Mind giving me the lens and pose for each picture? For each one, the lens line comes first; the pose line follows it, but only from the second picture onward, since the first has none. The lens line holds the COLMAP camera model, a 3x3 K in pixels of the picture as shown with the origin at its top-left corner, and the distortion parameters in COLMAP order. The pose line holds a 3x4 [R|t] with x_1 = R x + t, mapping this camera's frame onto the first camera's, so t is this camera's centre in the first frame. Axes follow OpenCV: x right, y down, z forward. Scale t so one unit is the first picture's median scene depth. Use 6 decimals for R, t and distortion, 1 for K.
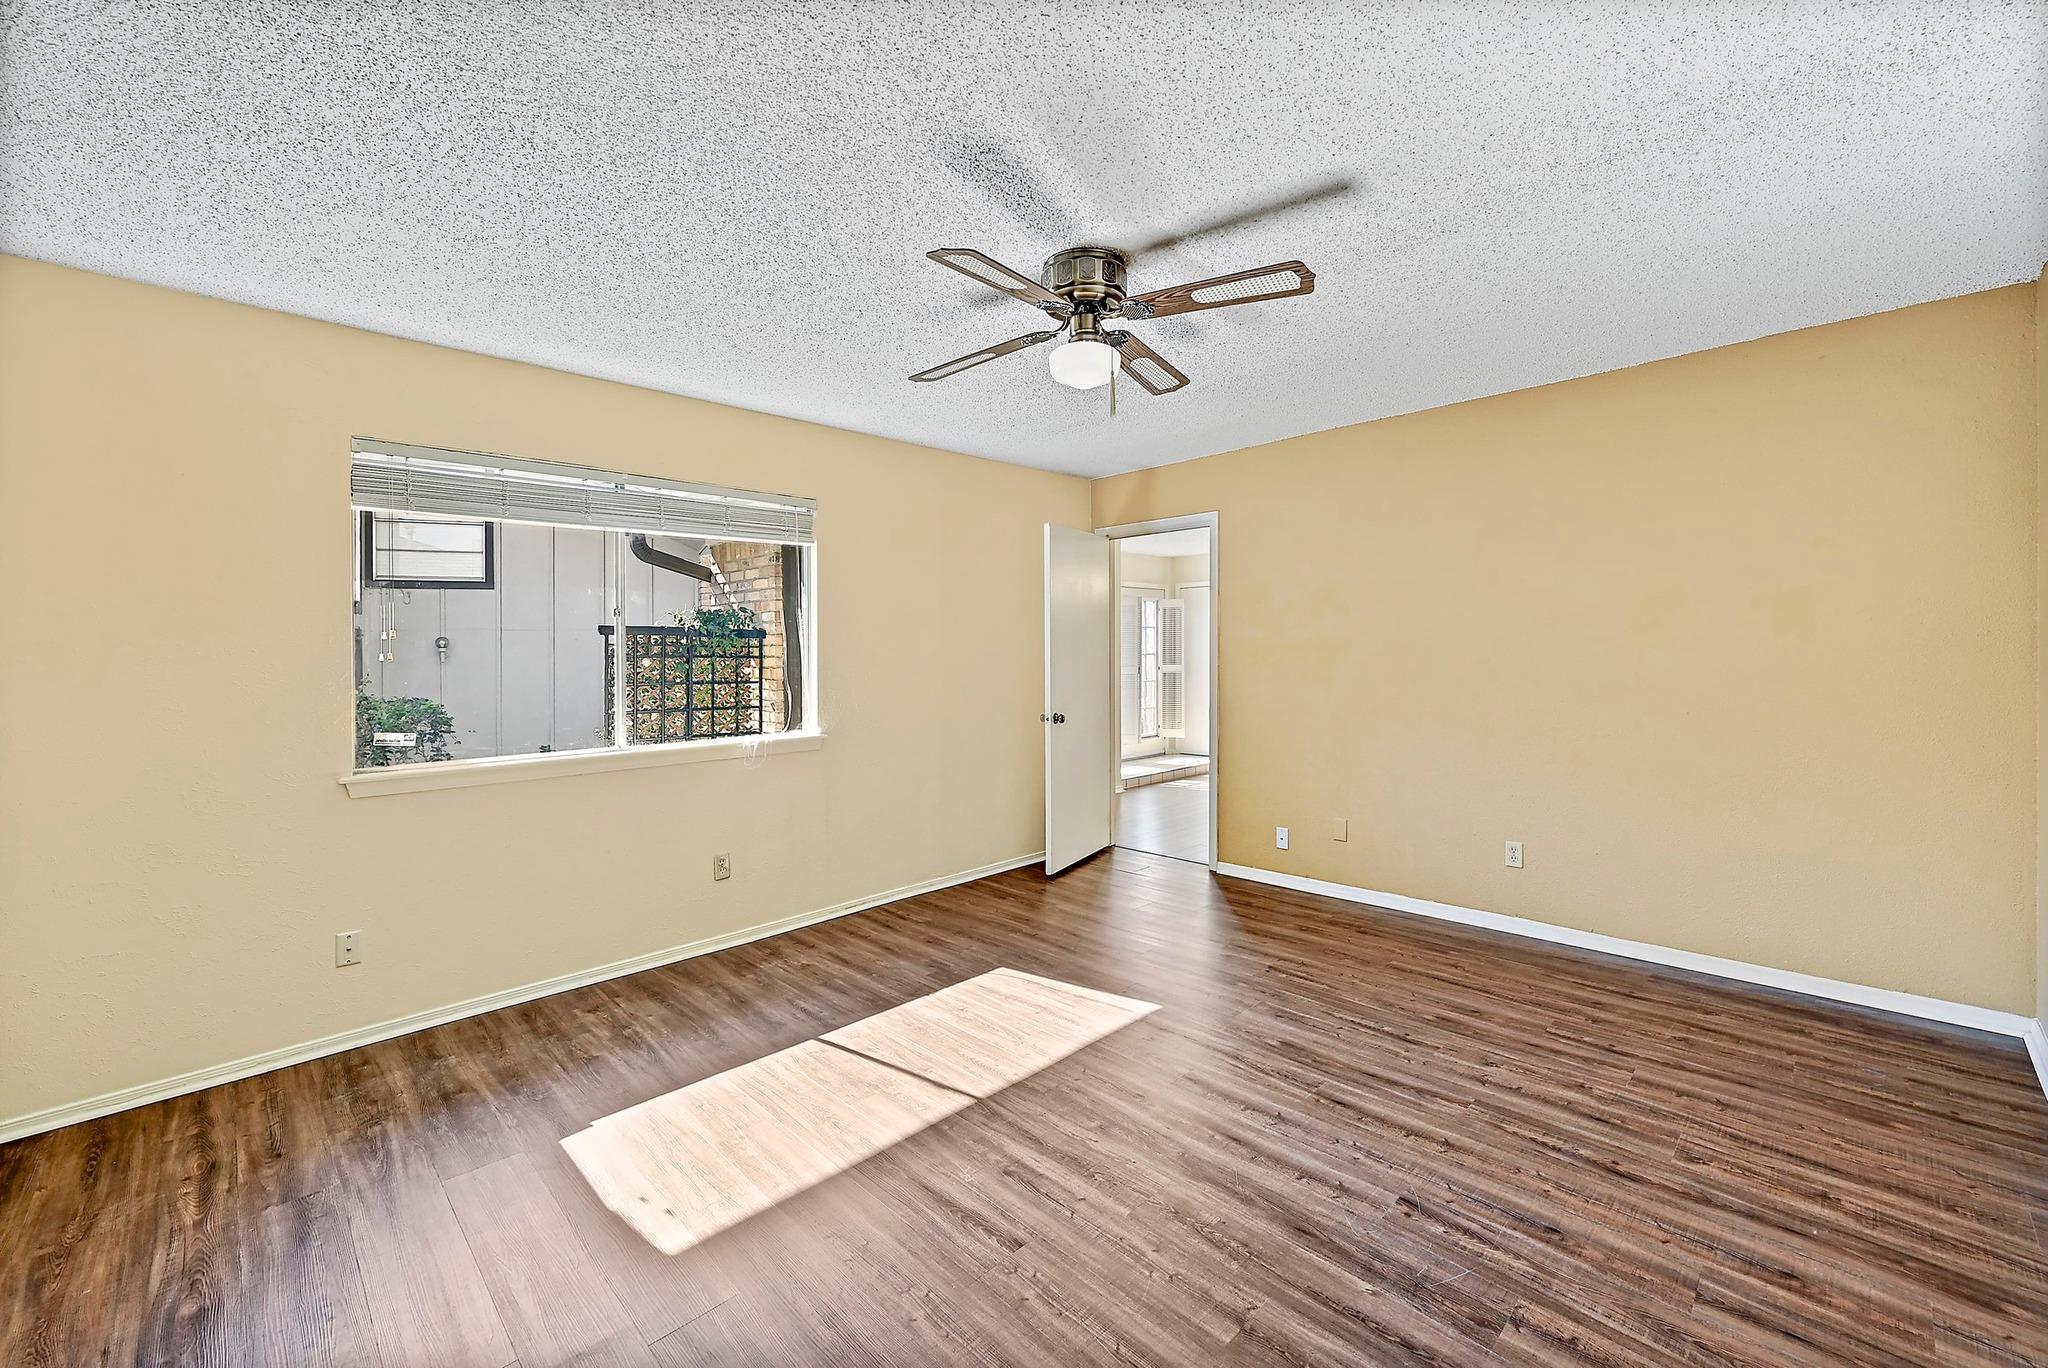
lens RADIAL K [[829.6, 0, 1026.8], [0, 829.6, 648.1], [0, 0, 1]] dist [0.000398, 0.000172]
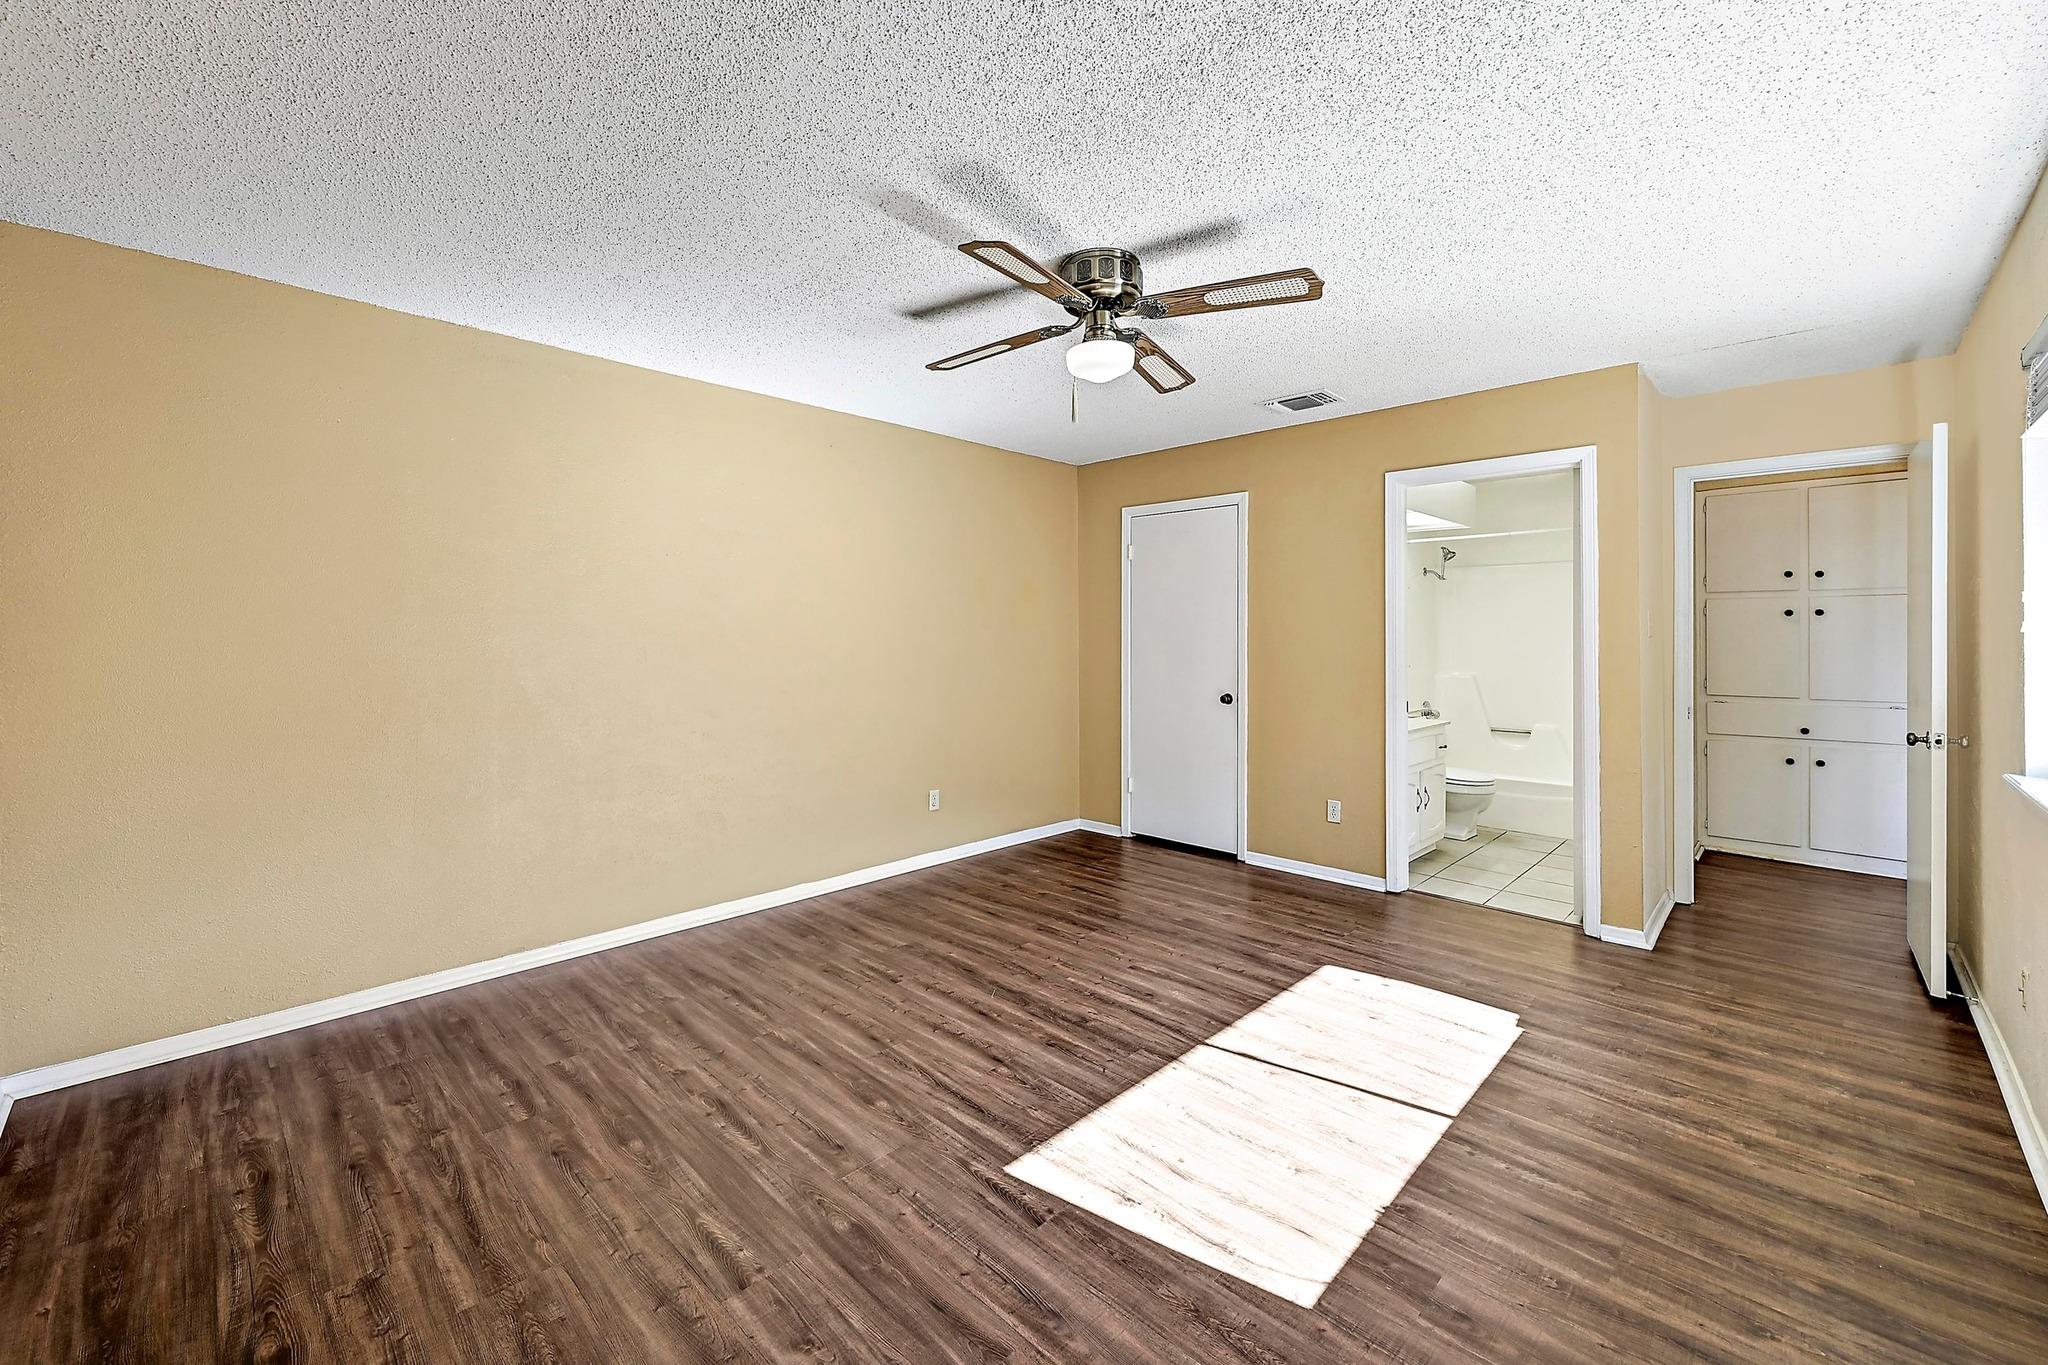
lens RADIAL K [[829.6, 0, 1026.8], [0, 829.6, 646.6], [0, 0, 1]] dist [0.000398, 0.000172]
pose [[-0.999539, 0.016216, -0.025664, 0.180781], [0.016098, 0.999859, 0.004798, 0.014048], [0.025738, 0.004383, -0.999659, 2.011384]]
